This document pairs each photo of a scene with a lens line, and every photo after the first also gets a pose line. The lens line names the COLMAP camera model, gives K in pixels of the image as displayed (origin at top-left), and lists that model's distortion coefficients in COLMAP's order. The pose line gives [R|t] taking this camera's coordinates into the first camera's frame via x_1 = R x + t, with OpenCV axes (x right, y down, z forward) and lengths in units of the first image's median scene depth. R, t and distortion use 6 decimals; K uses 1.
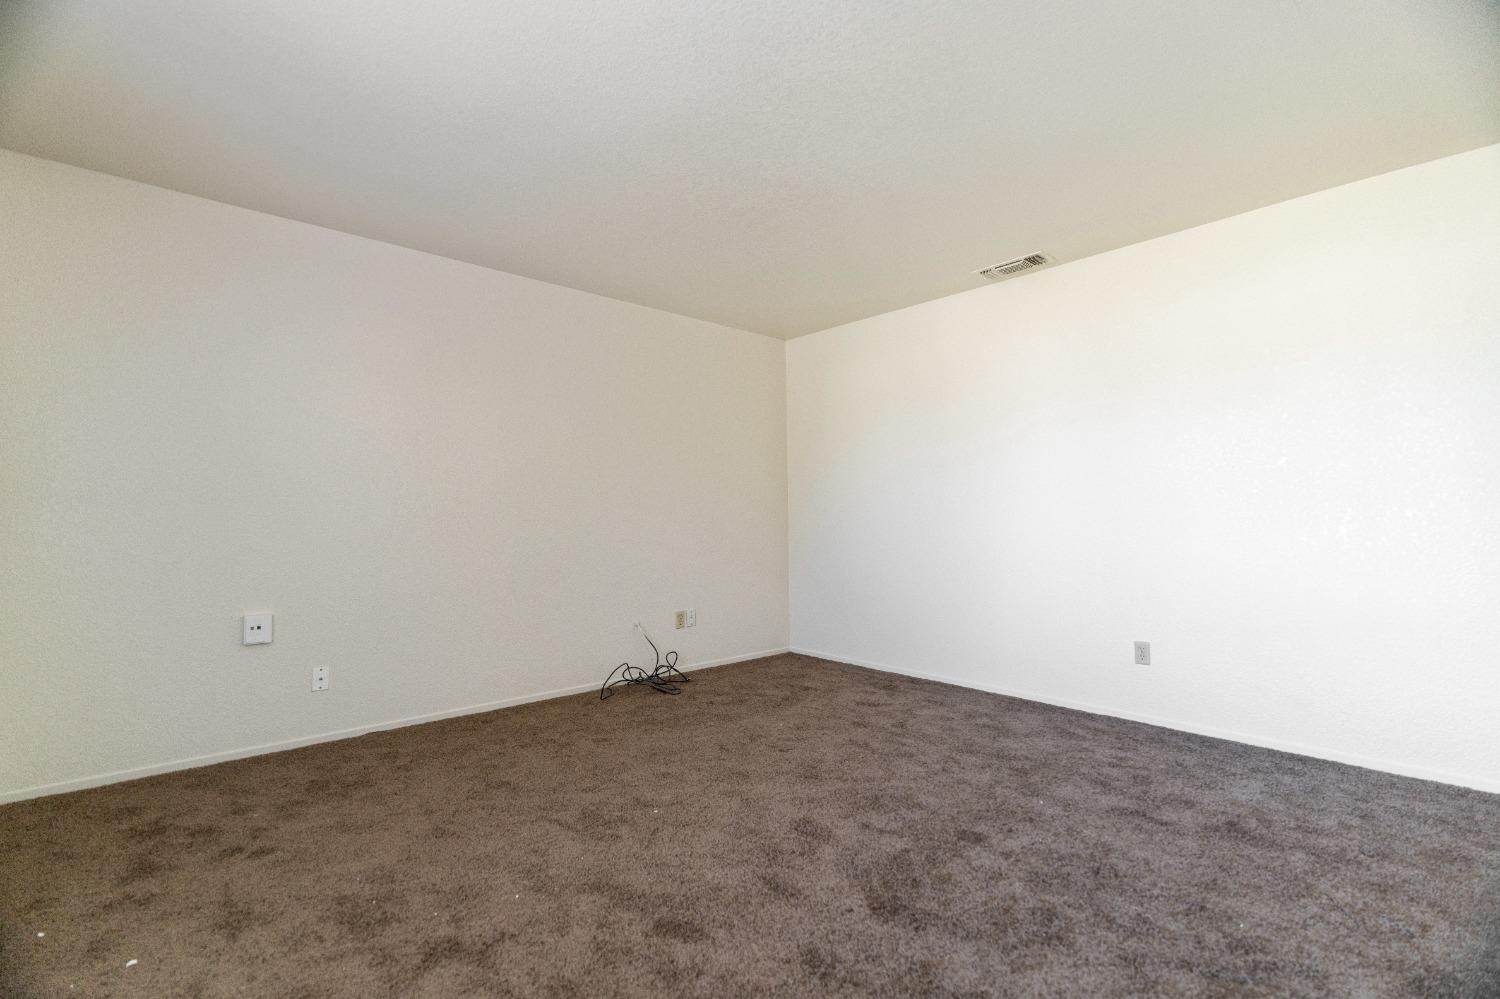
lens RADIAL K [[679.6, 0, 751.2], [0, 679.6, 505.2], [0, 0, 1]] dist [0.002033, 0.000135]
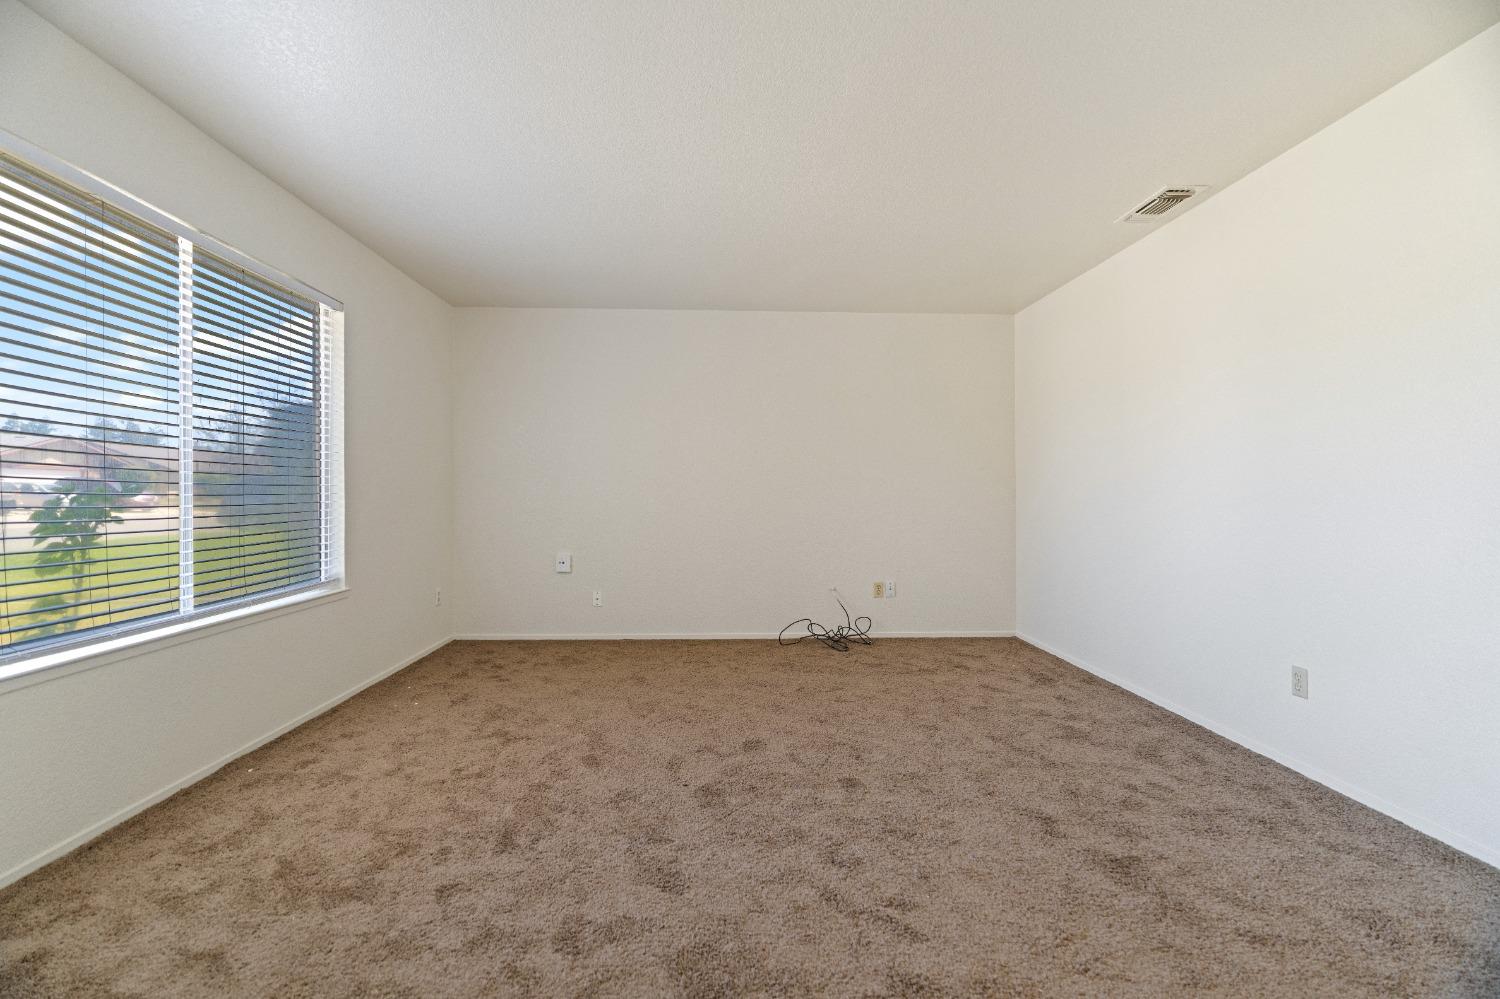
lens RADIAL K [[685.2, 0, 742.6], [0, 685.2, 502.0], [0, 0, 1]] dist [-0.001419, -0.000209]
pose [[0.770957, 0.016588, -0.636671, 0.464781], [0.004720, 0.999484, 0.031757, -0.012125], [0.636870, -0.027488, 0.770481, 0.002281]]
